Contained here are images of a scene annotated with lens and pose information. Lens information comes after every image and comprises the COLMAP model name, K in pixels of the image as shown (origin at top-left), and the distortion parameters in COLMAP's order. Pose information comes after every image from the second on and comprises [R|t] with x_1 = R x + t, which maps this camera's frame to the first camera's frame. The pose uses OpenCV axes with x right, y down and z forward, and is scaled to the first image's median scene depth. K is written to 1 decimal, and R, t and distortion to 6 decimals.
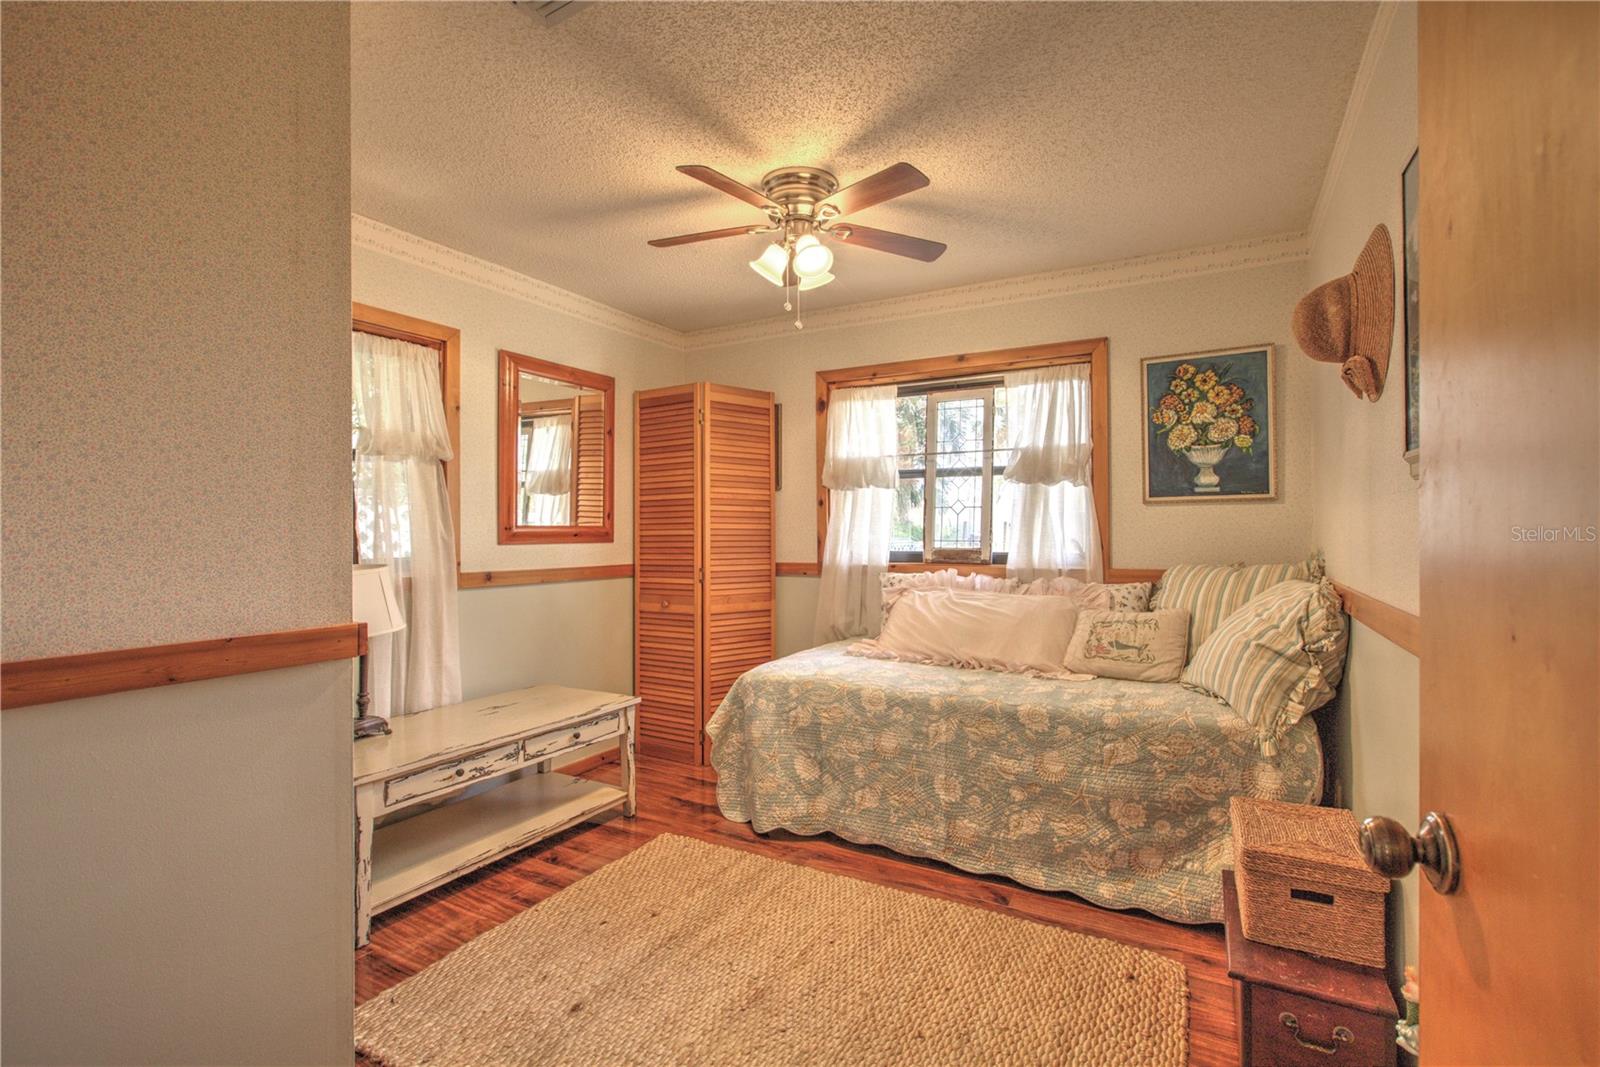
lens RADIAL K [[724.8, 0, 803.3], [0, 724.8, 529.4], [0, 0, 1]] dist [-0.013288, 0.005753]
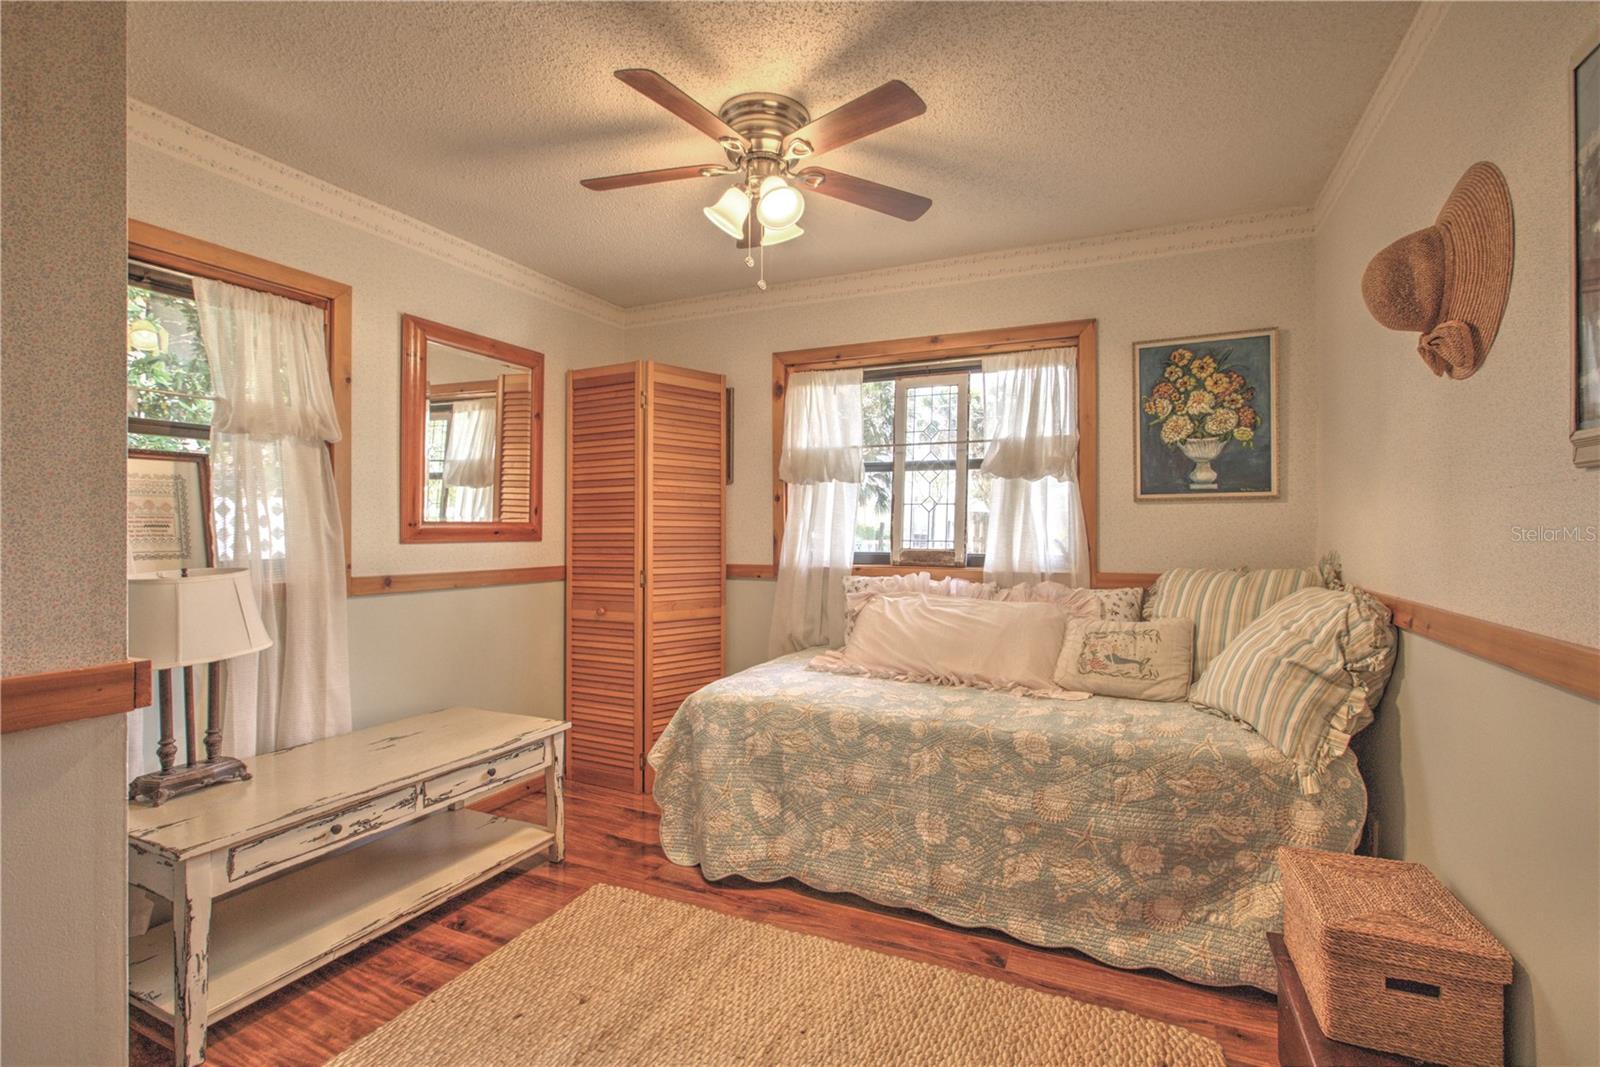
lens RADIAL K [[724.8, 0, 803.3], [0, 724.8, 529.4], [0, 0, 1]] dist [-0.013288, 0.005753]
pose [[0.996846, 0.005248, 0.079191, -0.021456], [-0.005441, 0.999983, 0.002223, 0.000059], [-0.079178, -0.002647, 0.996857, 0.141623]]
